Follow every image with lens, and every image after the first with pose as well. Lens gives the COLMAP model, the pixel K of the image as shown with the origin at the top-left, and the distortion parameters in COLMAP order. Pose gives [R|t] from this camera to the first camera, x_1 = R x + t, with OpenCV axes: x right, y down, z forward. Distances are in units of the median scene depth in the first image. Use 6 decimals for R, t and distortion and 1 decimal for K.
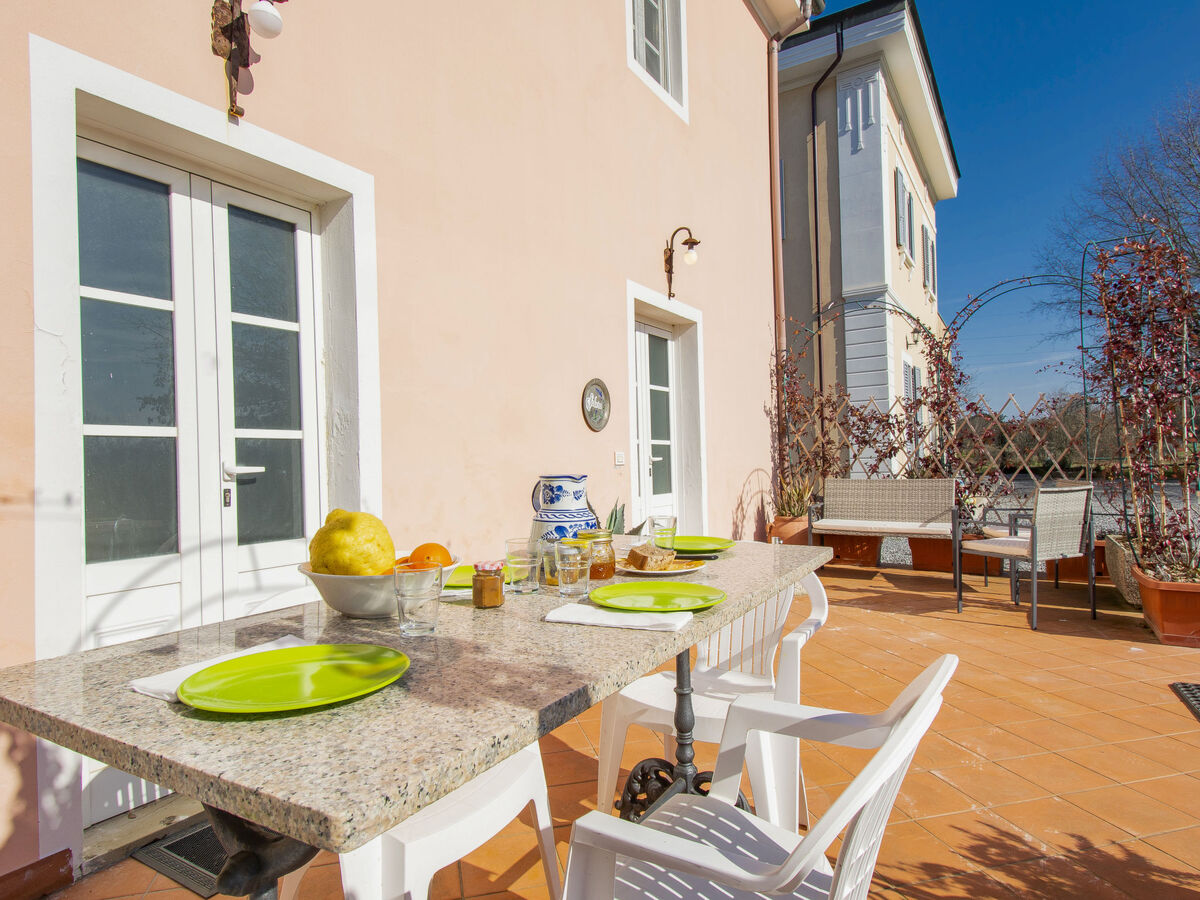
lens RADIAL K [[695.9, 0, 603.3], [0, 695.9, 453.2], [0, 0, 1]] dist [0.028947, -0.011281]
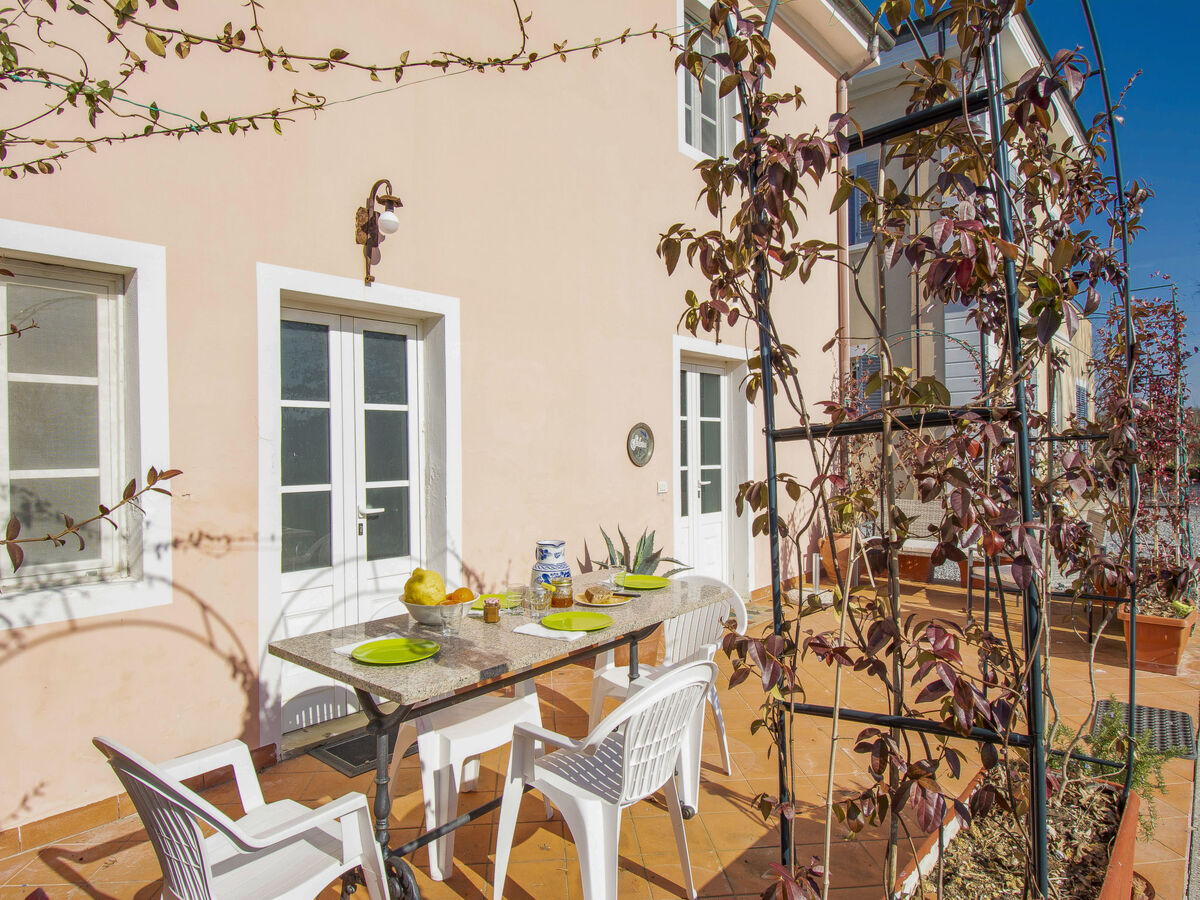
lens RADIAL K [[732.3, 0, 605.6], [0, 732.3, 449.9], [0, 0, 1]] dist [0.005478, 0.002773]
pose [[0.987308, 0.018841, -0.157697, 0.220303], [-0.015603, 0.999642, 0.021746, -0.146610], [0.158051, -0.019009, 0.987248, -0.453192]]
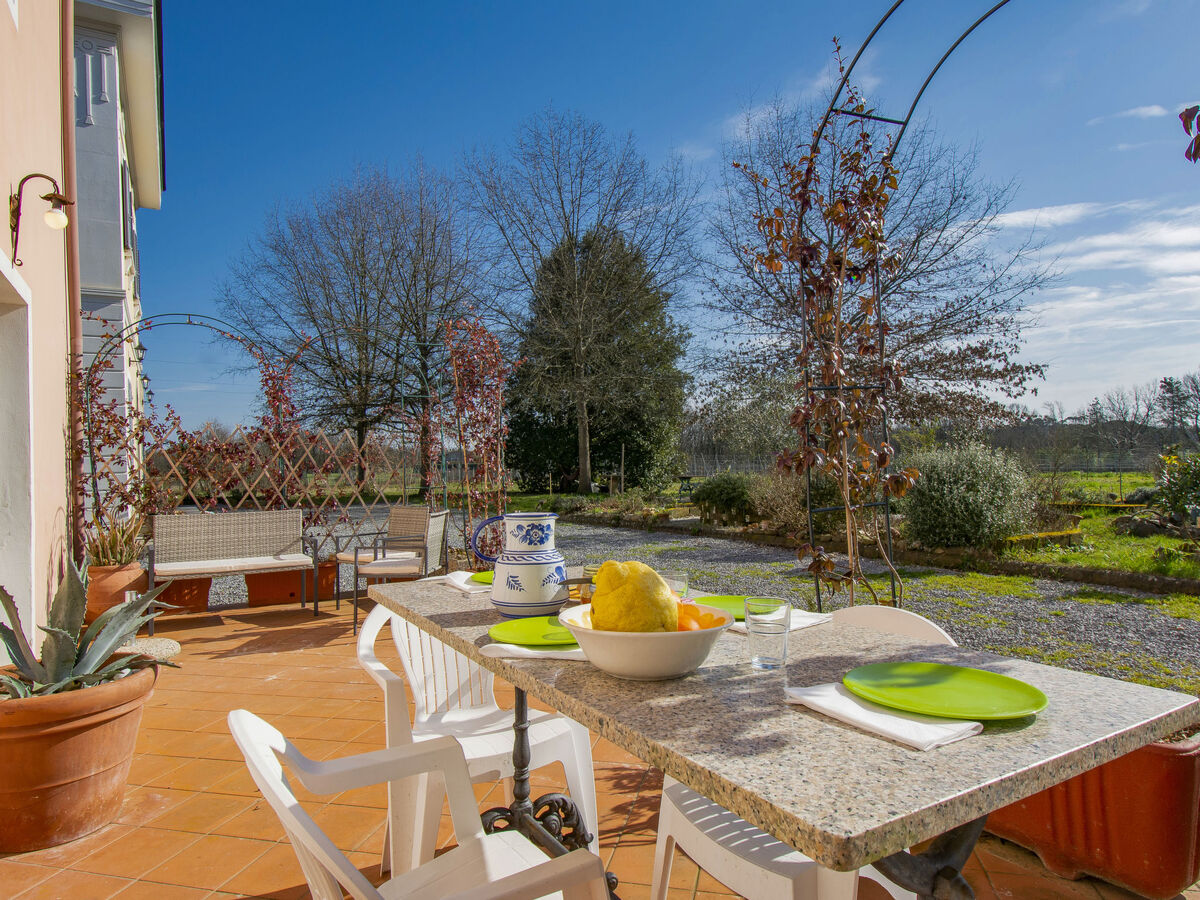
lens RADIAL K [[732.3, 0, 589.0], [0, 732.3, 452.4], [0, 0, 1]] dist [0.005478, 0.002773]
pose [[0.475230, 0.031027, 0.879314, -0.573829], [0.006050, 0.999239, -0.038528, -0.007354], [-0.879841, 0.023629, 0.474681, 0.303041]]
